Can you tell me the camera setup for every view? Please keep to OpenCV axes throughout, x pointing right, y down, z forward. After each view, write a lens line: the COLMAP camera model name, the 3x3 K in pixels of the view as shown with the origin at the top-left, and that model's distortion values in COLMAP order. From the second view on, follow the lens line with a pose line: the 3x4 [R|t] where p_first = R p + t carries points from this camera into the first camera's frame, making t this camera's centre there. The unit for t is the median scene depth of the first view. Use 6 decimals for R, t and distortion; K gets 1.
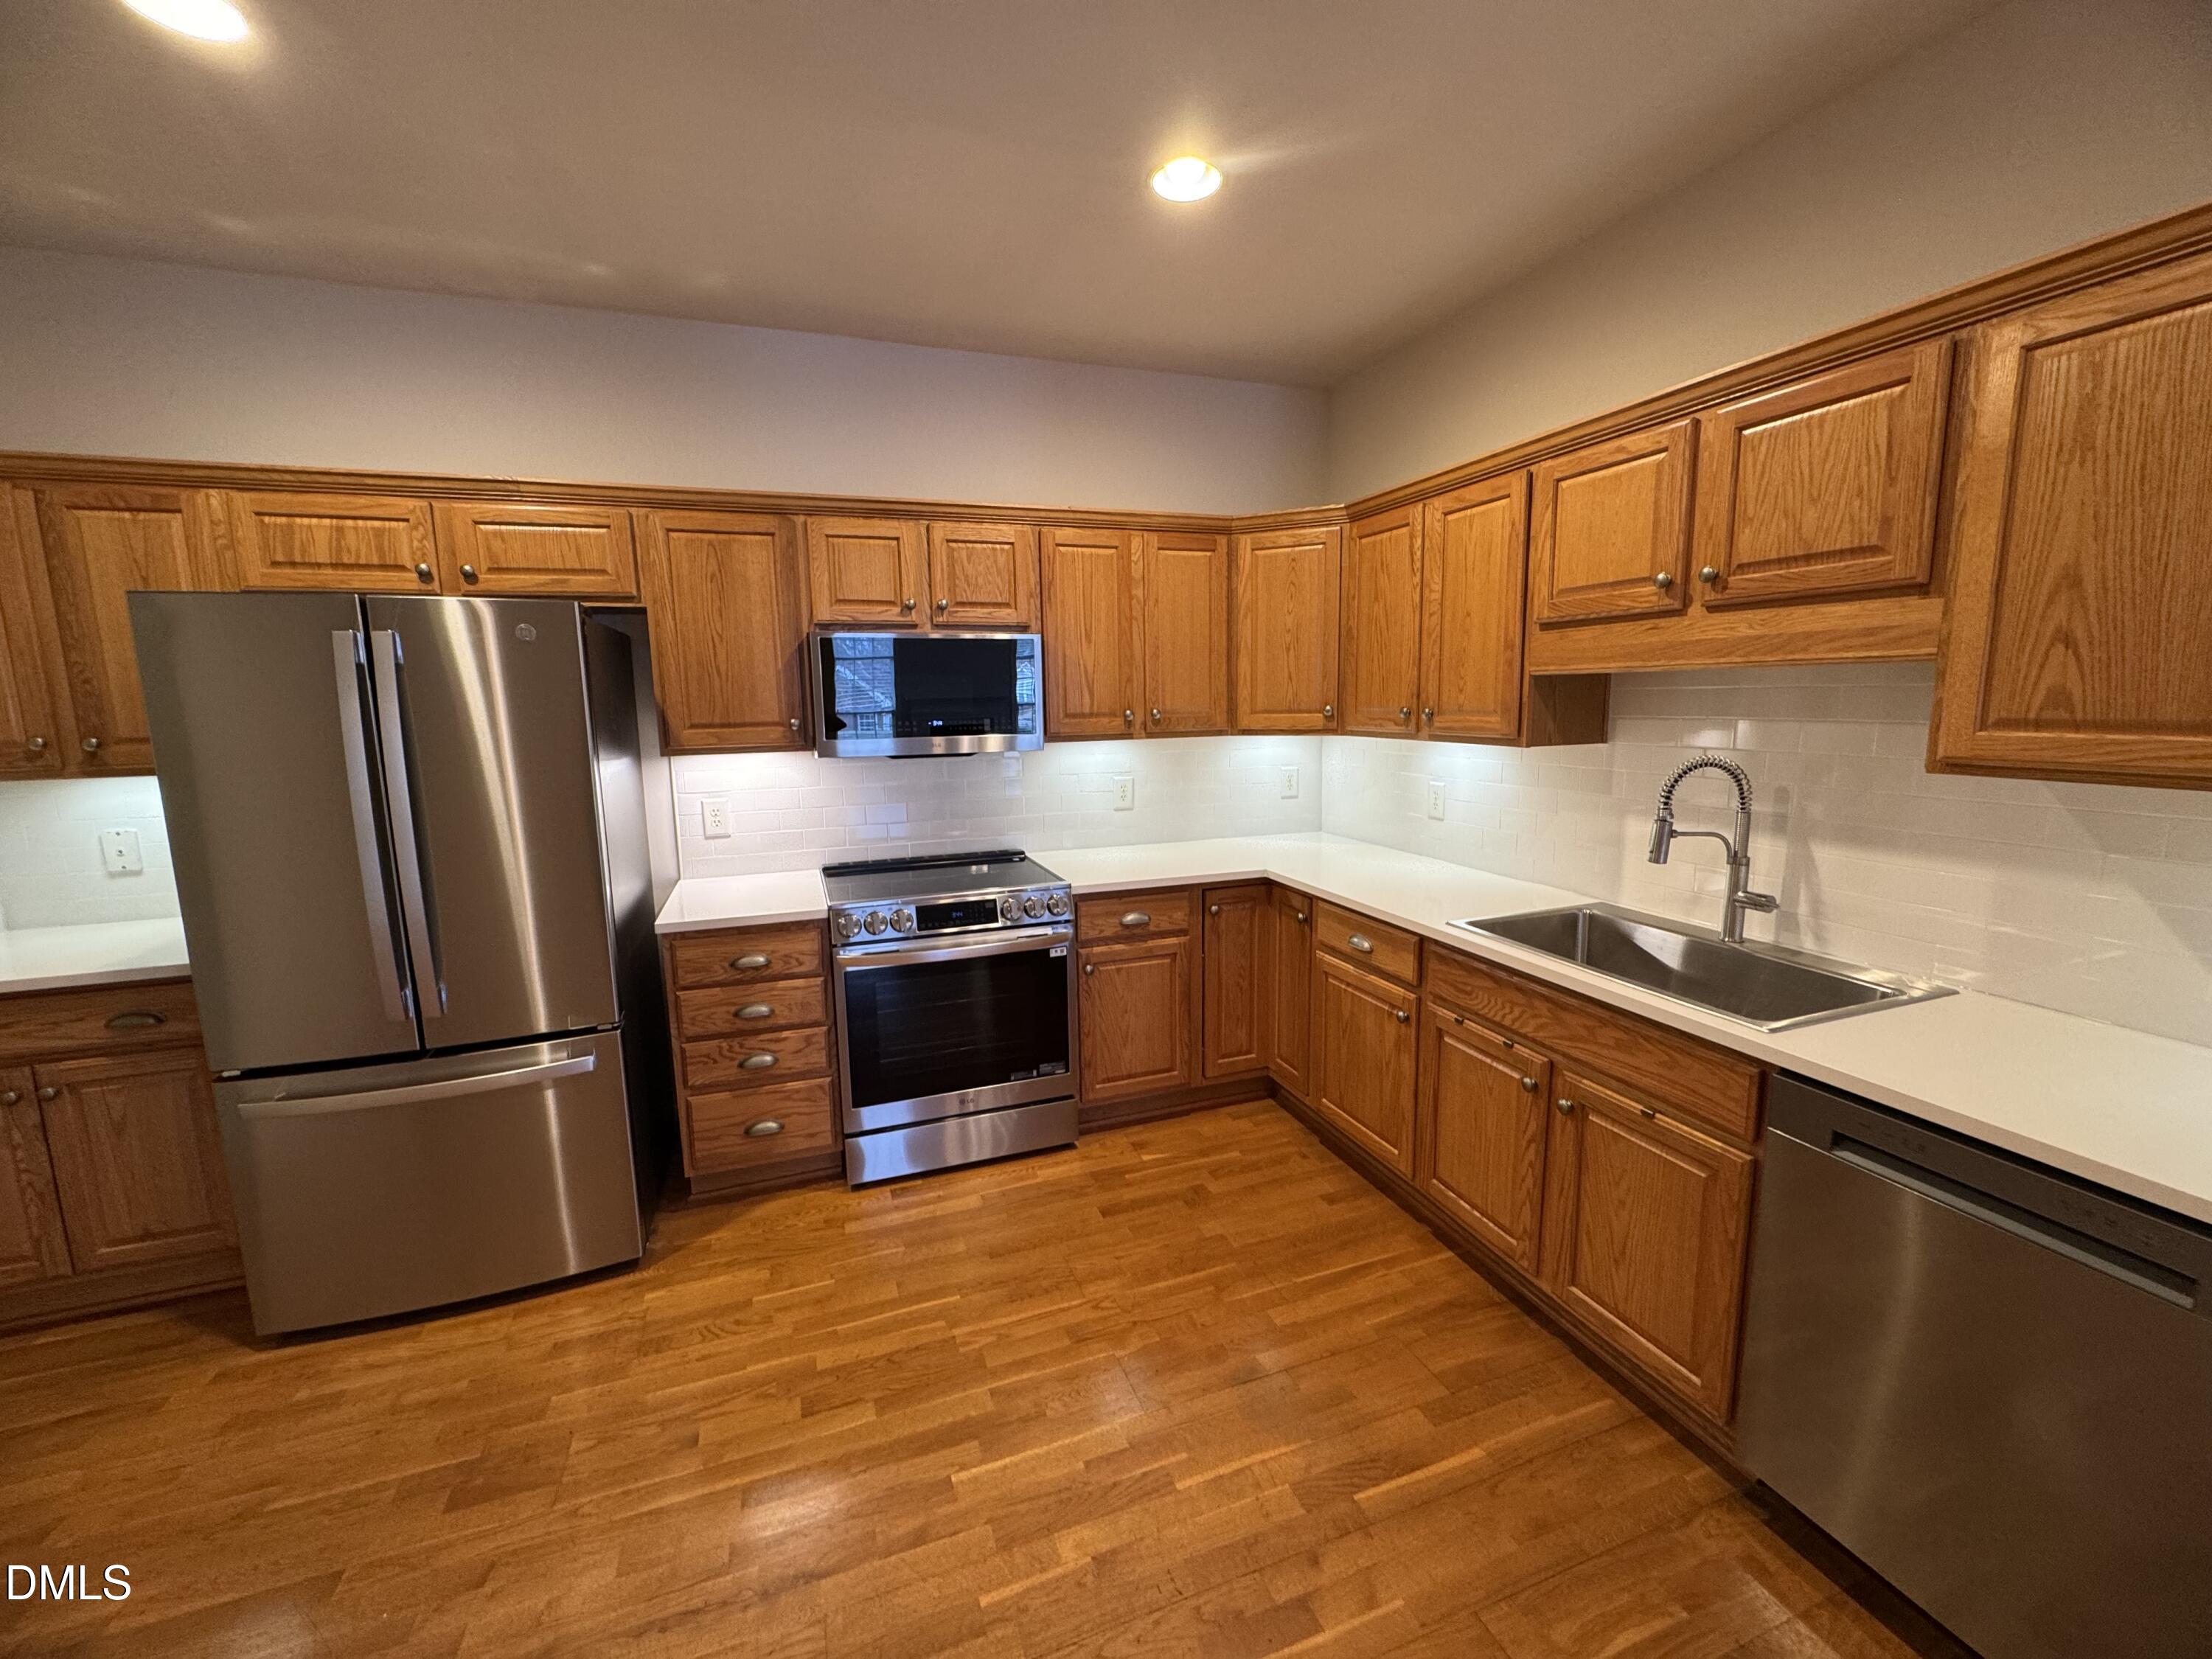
lens RADIAL K [[881.5, 0, 1103.6], [0, 881.5, 831.8], [0, 0, 1]] dist [-0.000865, 0.000006]
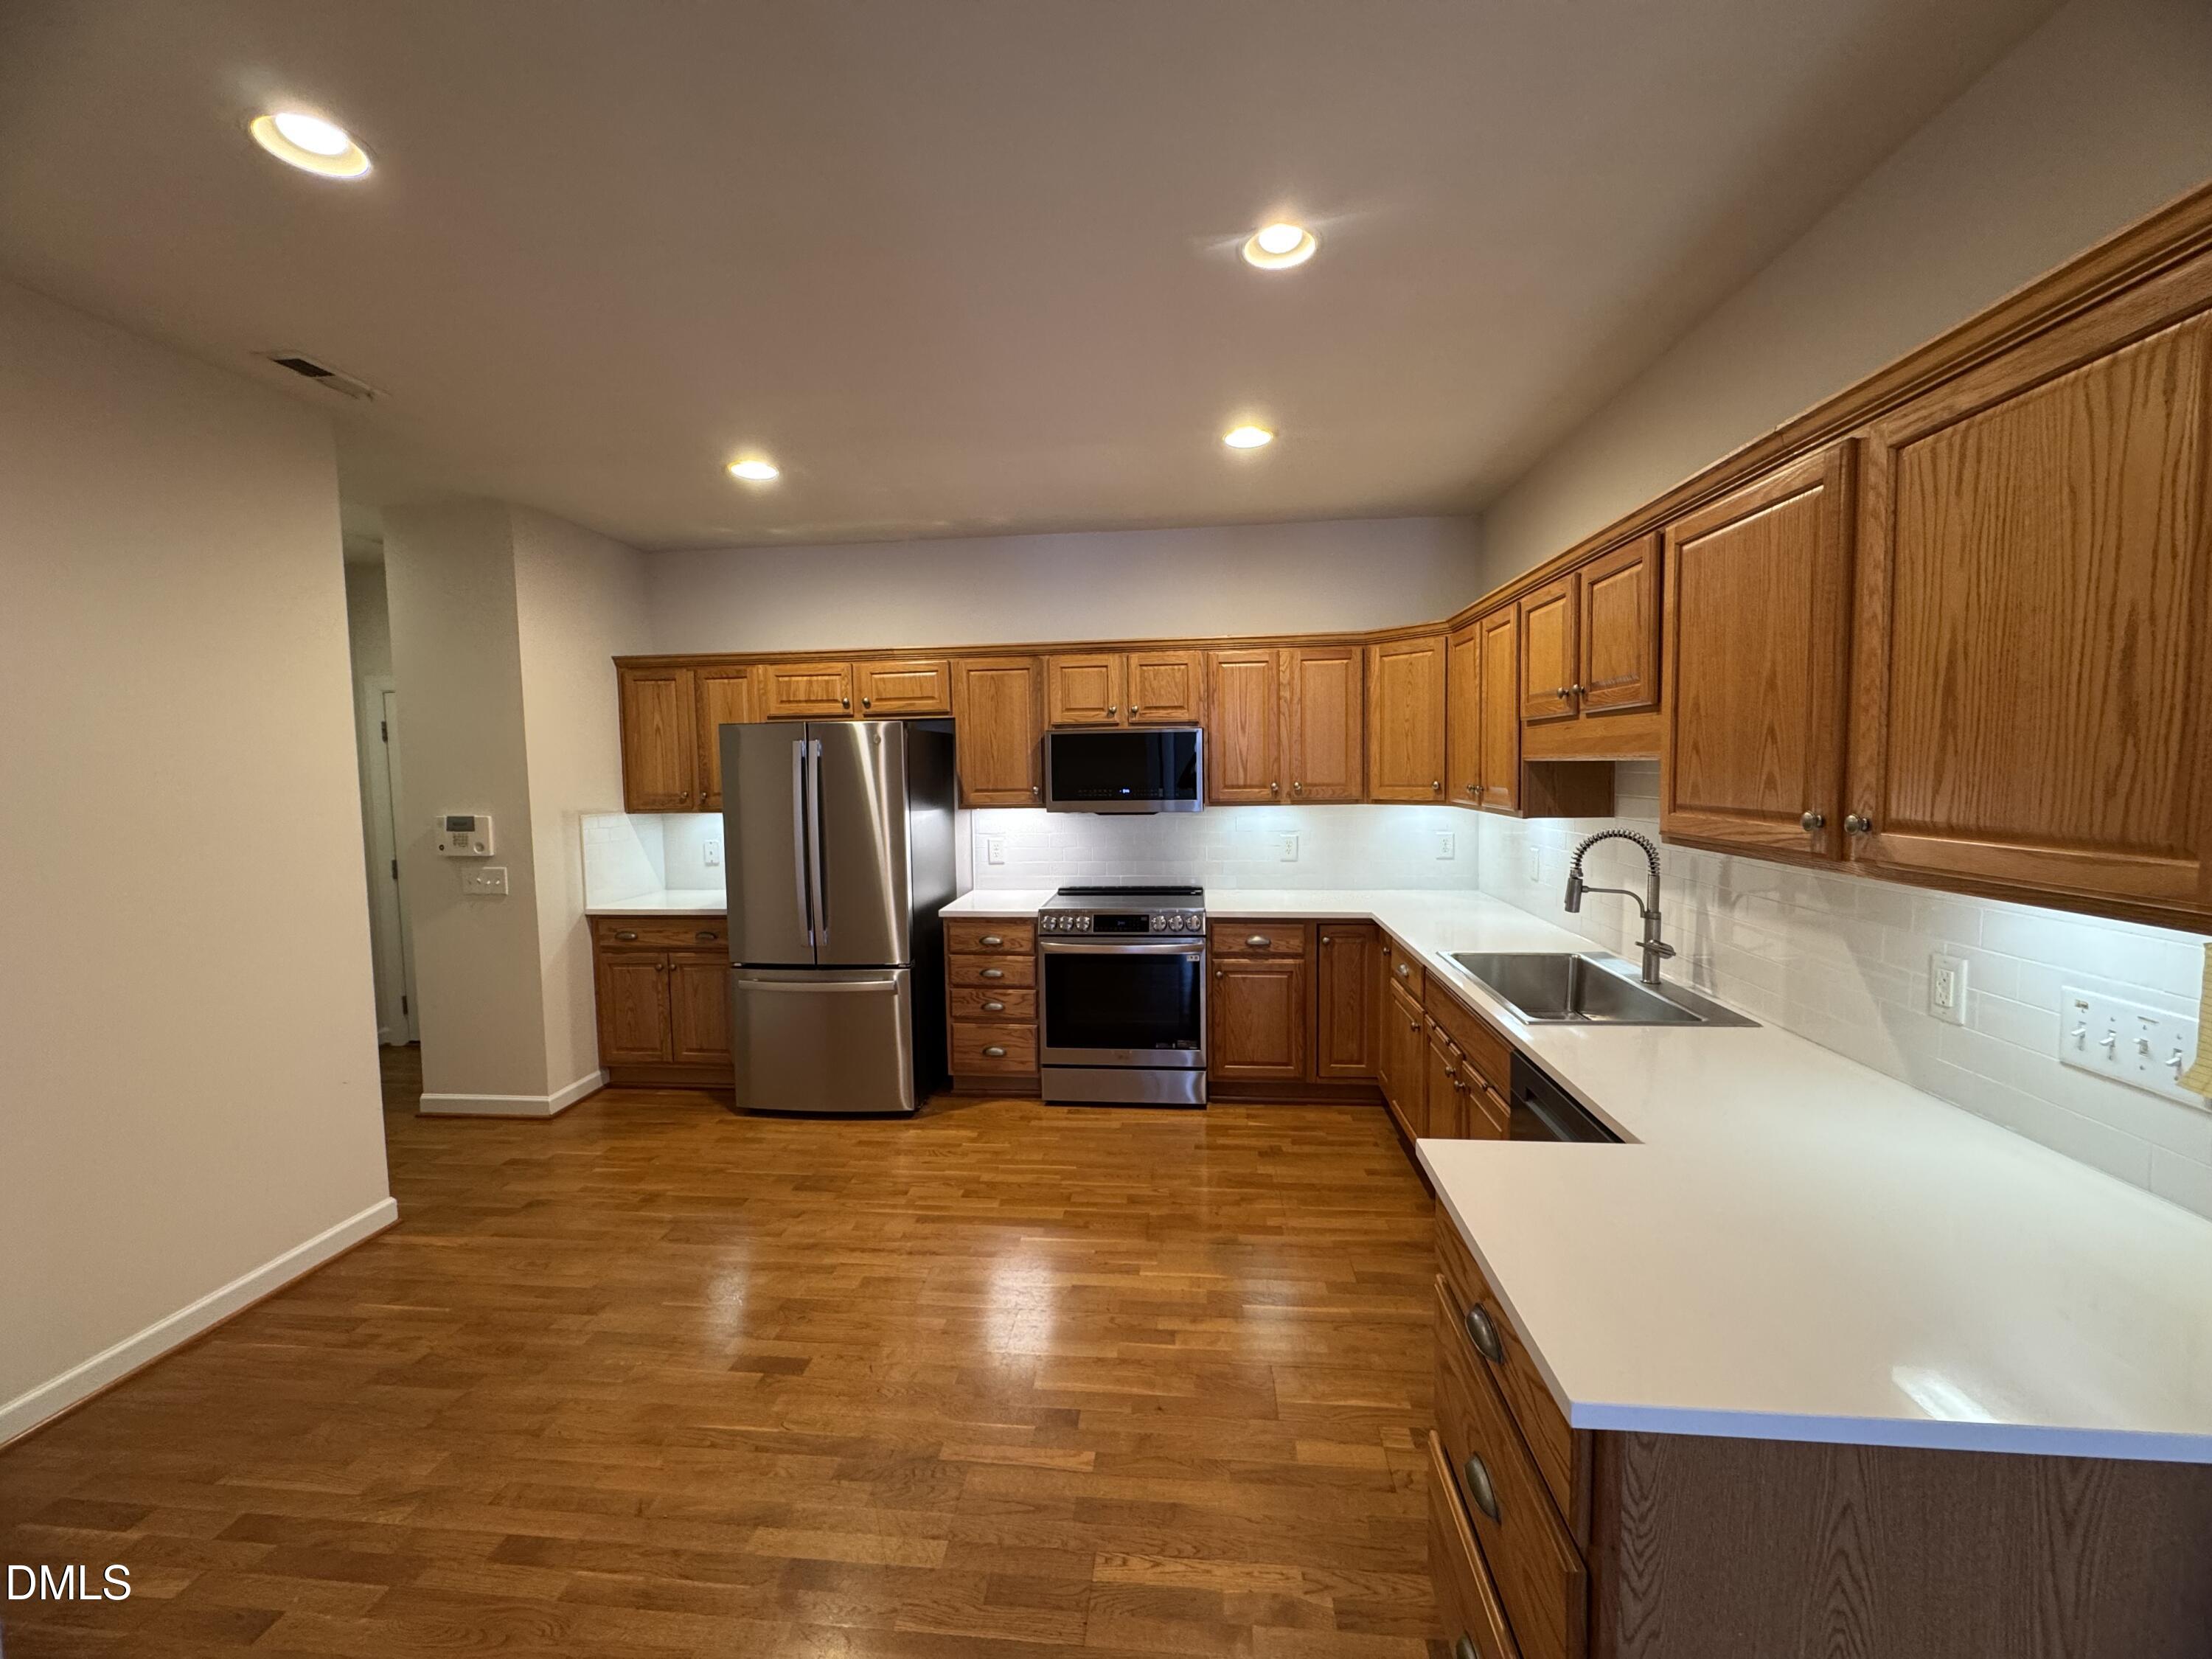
lens RADIAL K [[881.5, 0, 1103.6], [0, 881.5, 831.8], [0, 0, 1]] dist [-0.000865, 0.000006]
pose [[0.902710, 0.035277, -0.428802, 0.430089], [-0.064553, 0.996457, -0.053920, 0.024978], [0.425380, 0.076354, 0.901788, -0.332614]]
